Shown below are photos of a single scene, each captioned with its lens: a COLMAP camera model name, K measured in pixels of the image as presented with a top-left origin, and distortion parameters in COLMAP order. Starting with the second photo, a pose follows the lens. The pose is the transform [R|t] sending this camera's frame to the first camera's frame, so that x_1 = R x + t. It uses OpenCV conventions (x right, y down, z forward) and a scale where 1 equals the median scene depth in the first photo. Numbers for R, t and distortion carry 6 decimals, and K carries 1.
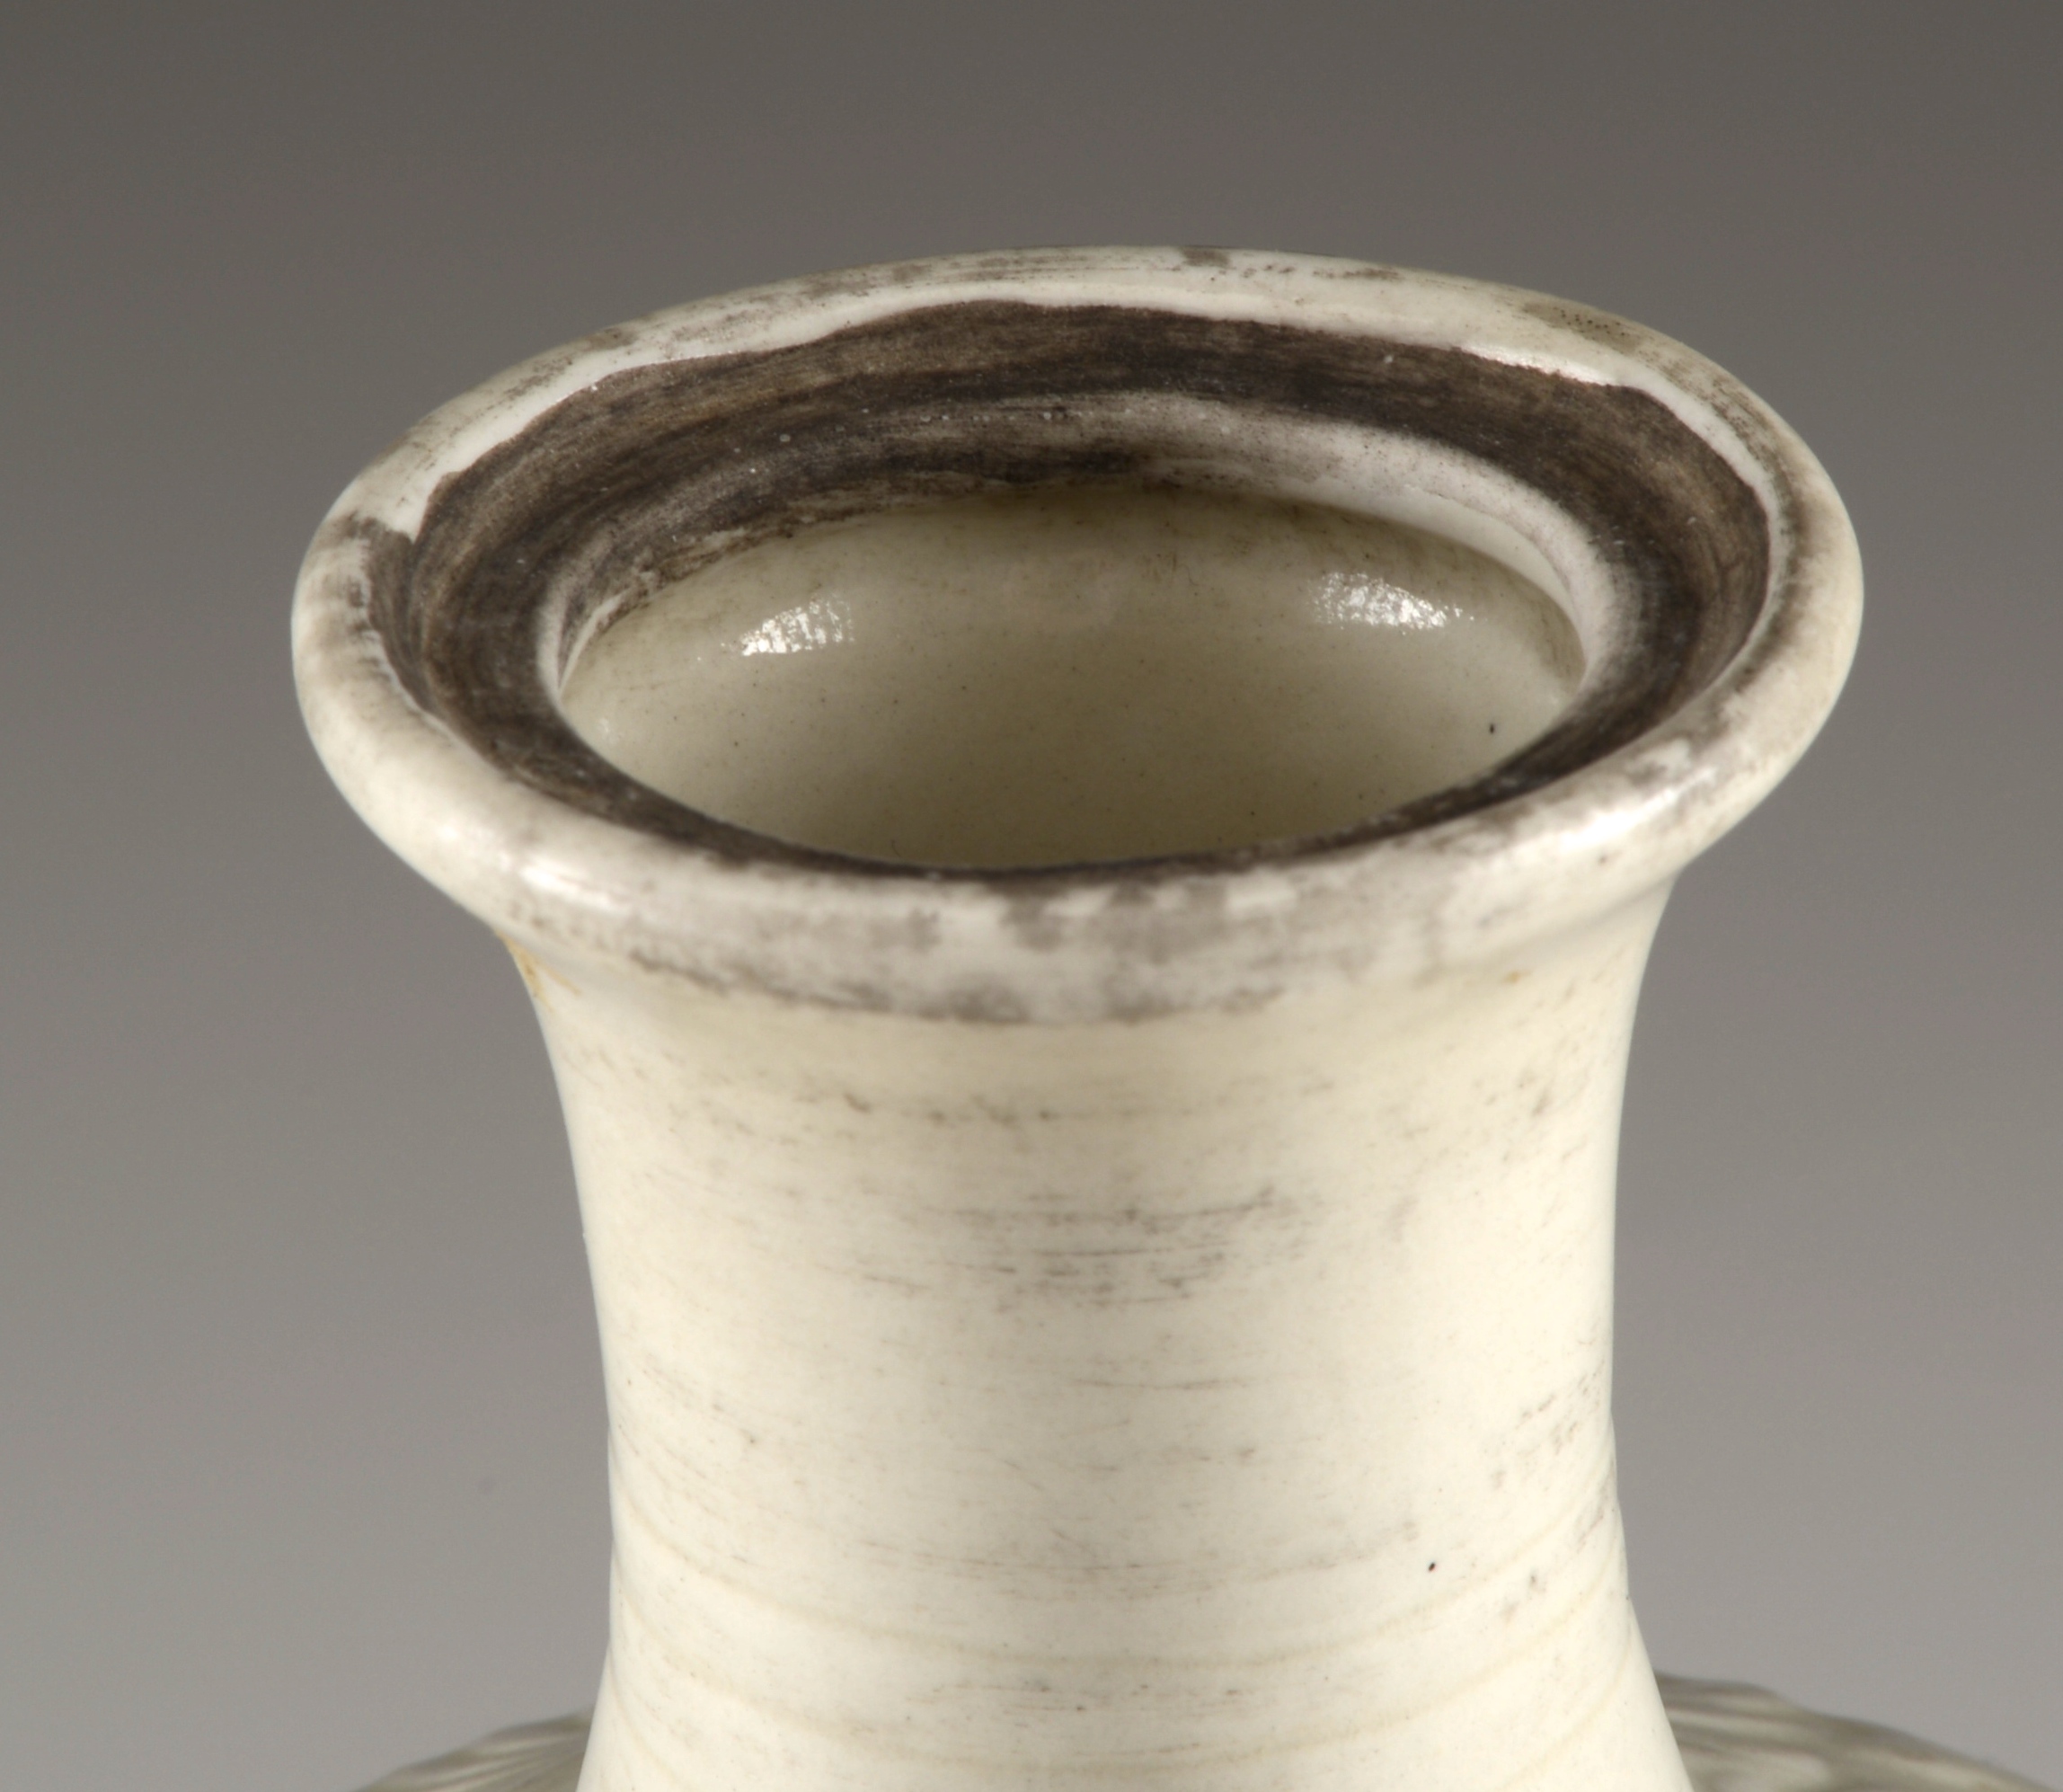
lens RADIAL K [[14250.1, 0, 1031.5], [0, 14250.1, 893.4], [0, 0, 1]] dist [0.239163, 0.000000]
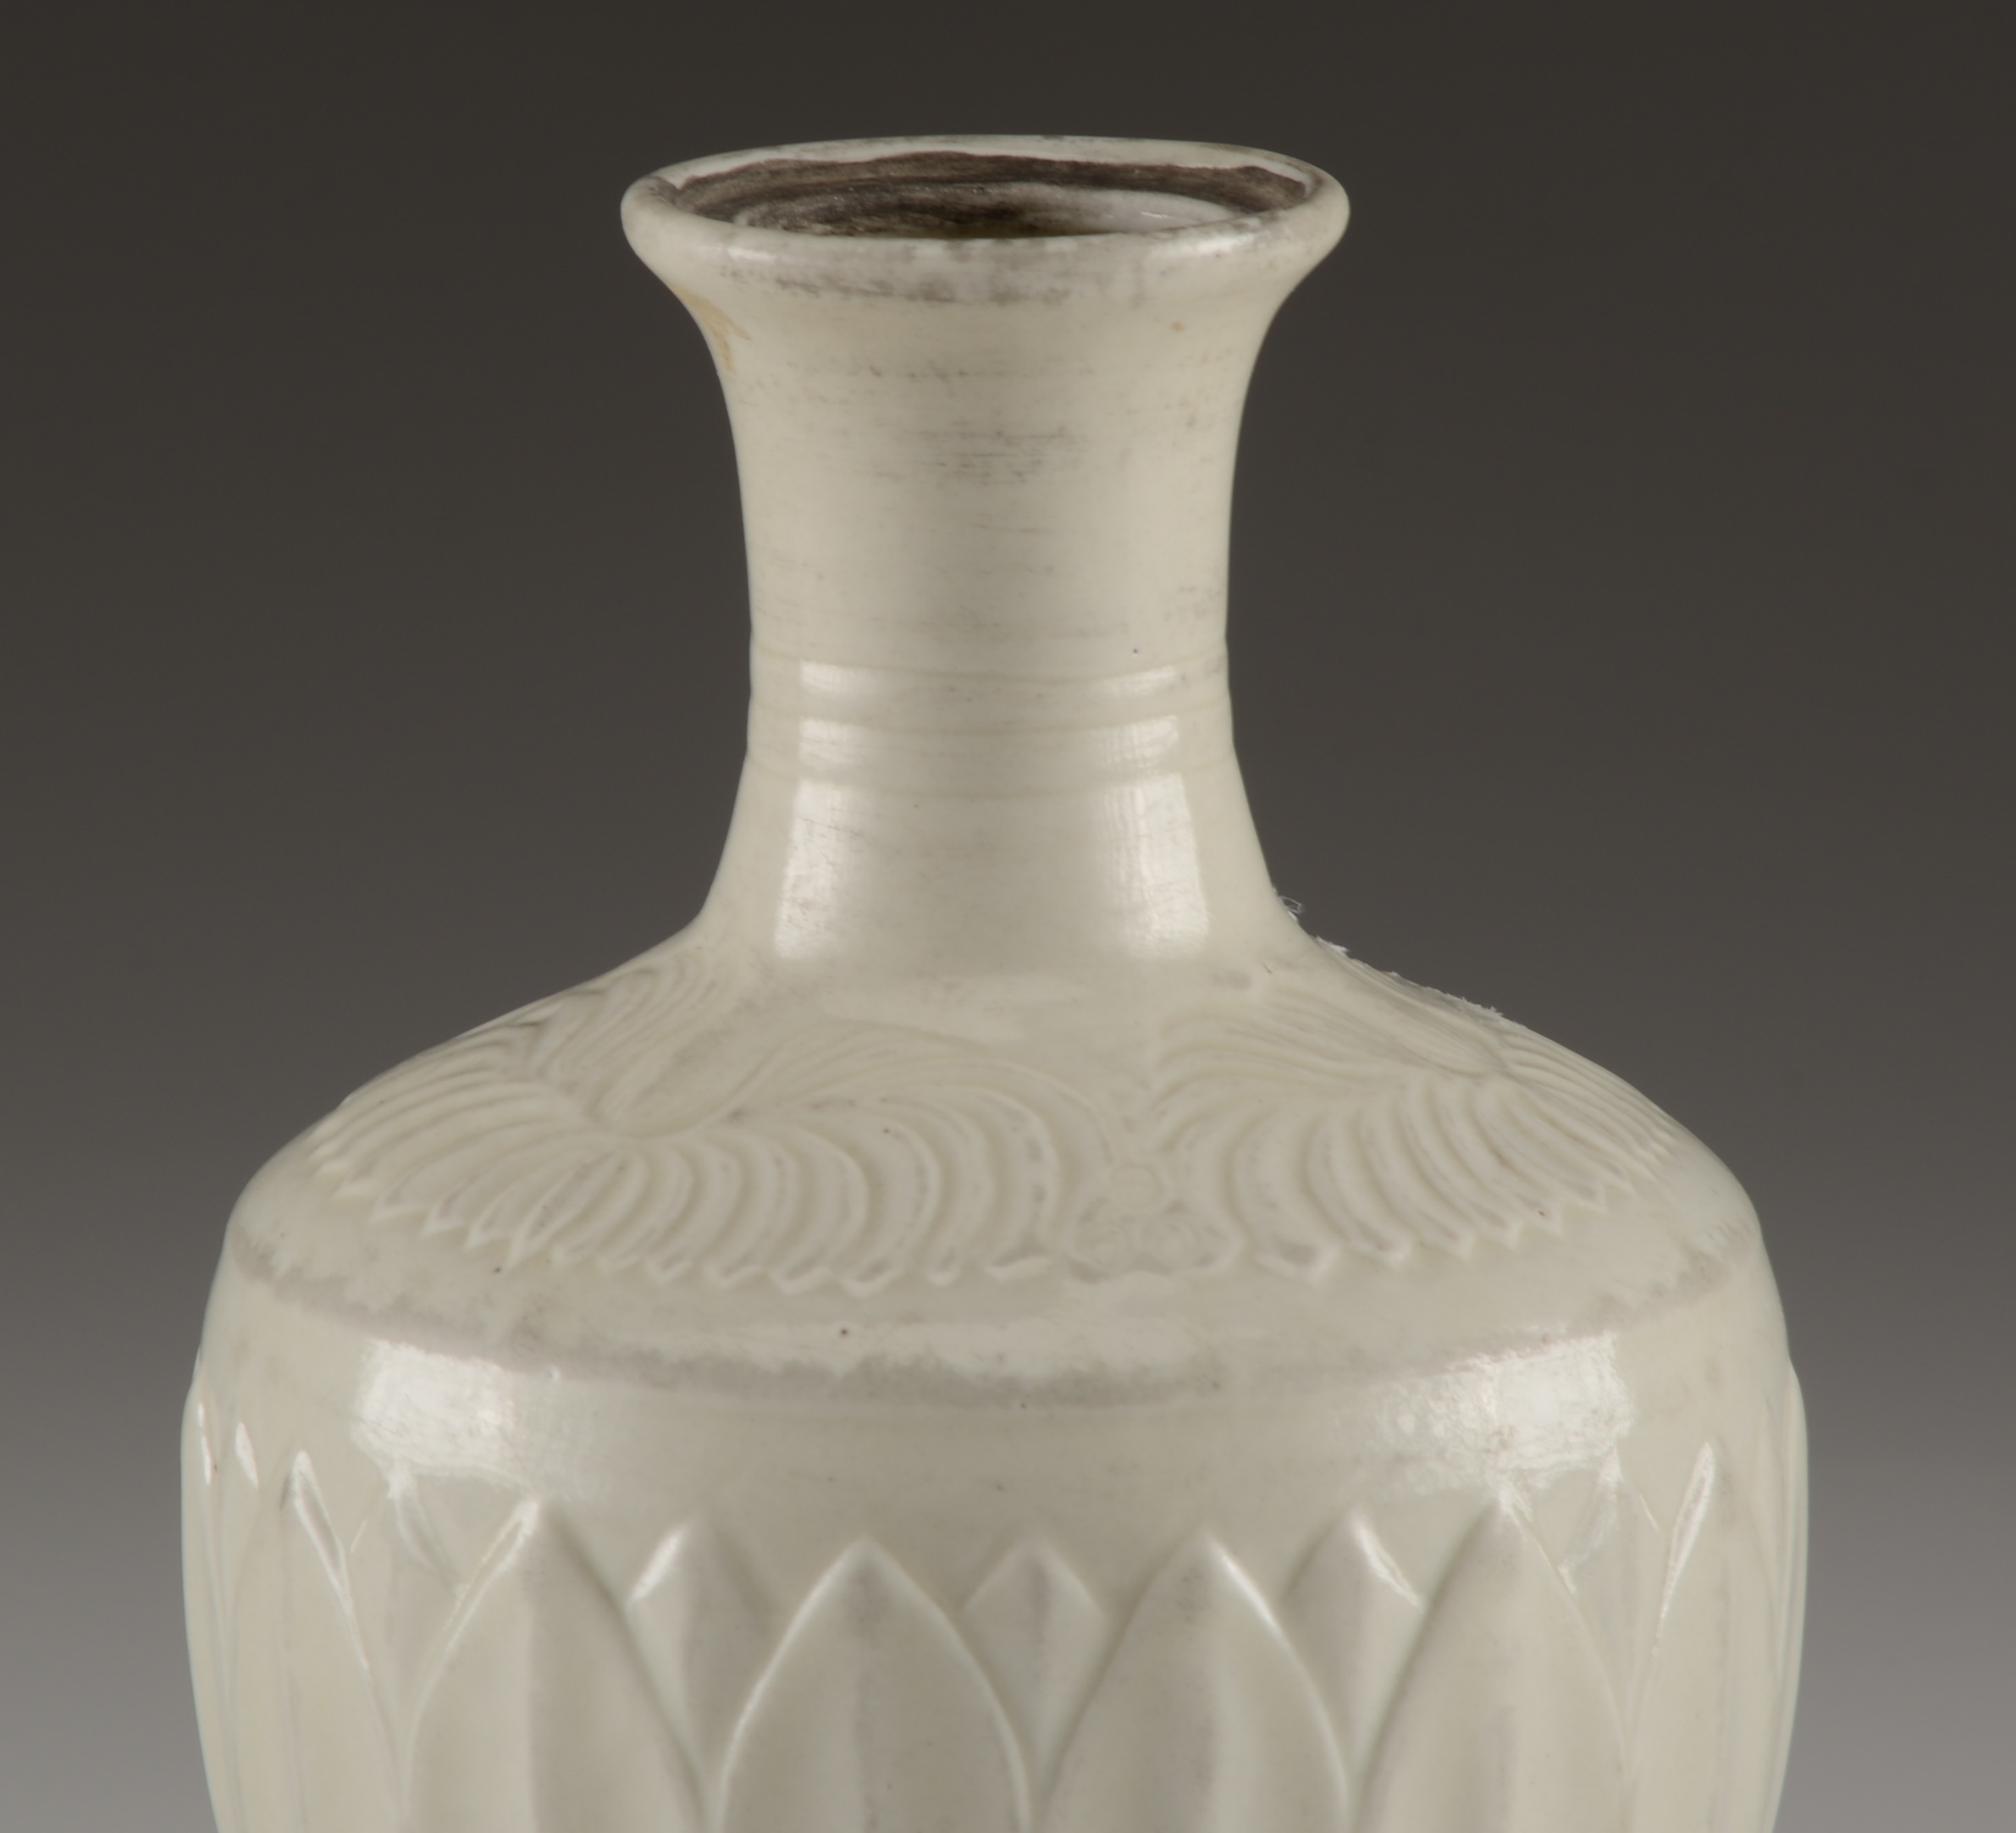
lens RADIAL K [[14825.8, 0, 1006.4], [0, 14825.8, 917.9], [0, 0, 1]] dist [0.775166, 0.000000]
pose [[0.999435, 0.032397, -0.008933, 0.030242], [-0.033606, 0.964814, -0.260777, 0.675493], [0.000170, 0.260929, 0.965358, -1.154948]]
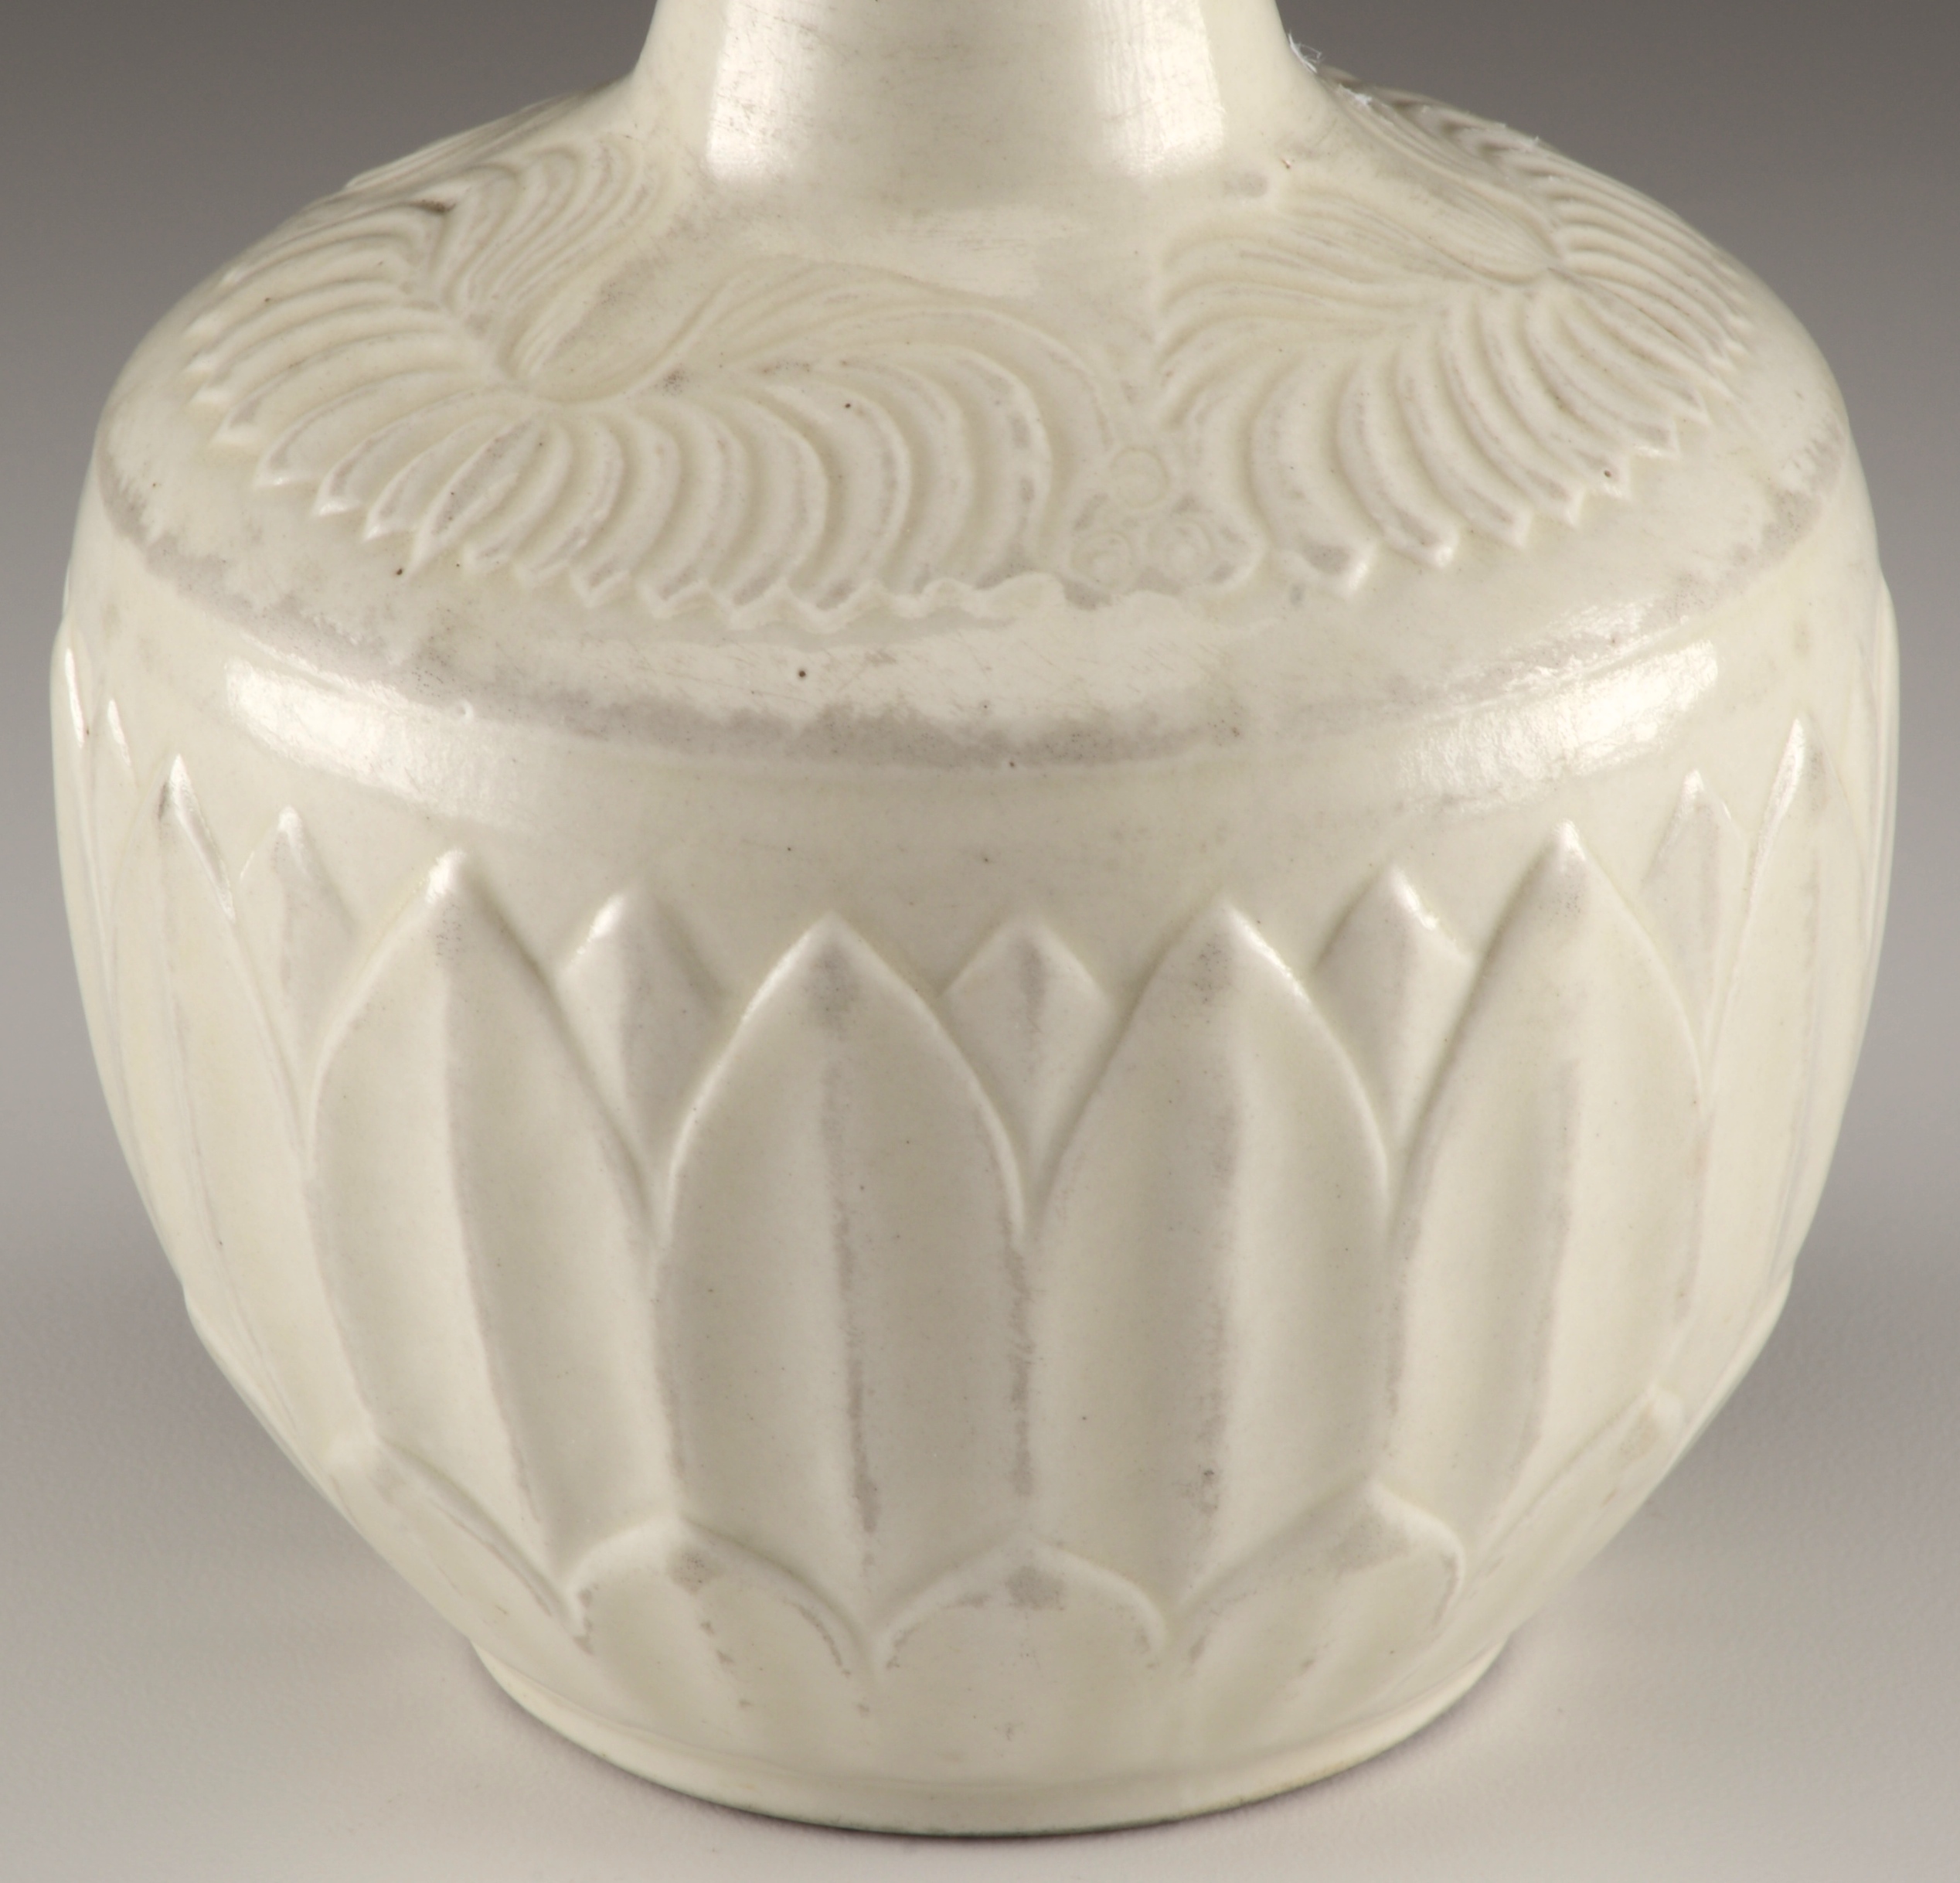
lens RADIAL K [[11494.7, 0, 967.2], [0, 11494.7, 938.1], [0, 0, 1]] dist [0.437799, 0.000000]
pose [[0.999772, 0.021318, -0.000810, 0.011485], [-0.021330, 0.998271, -0.054768, 0.276211], [-0.000359, 0.054772, 0.998499, -0.476674]]
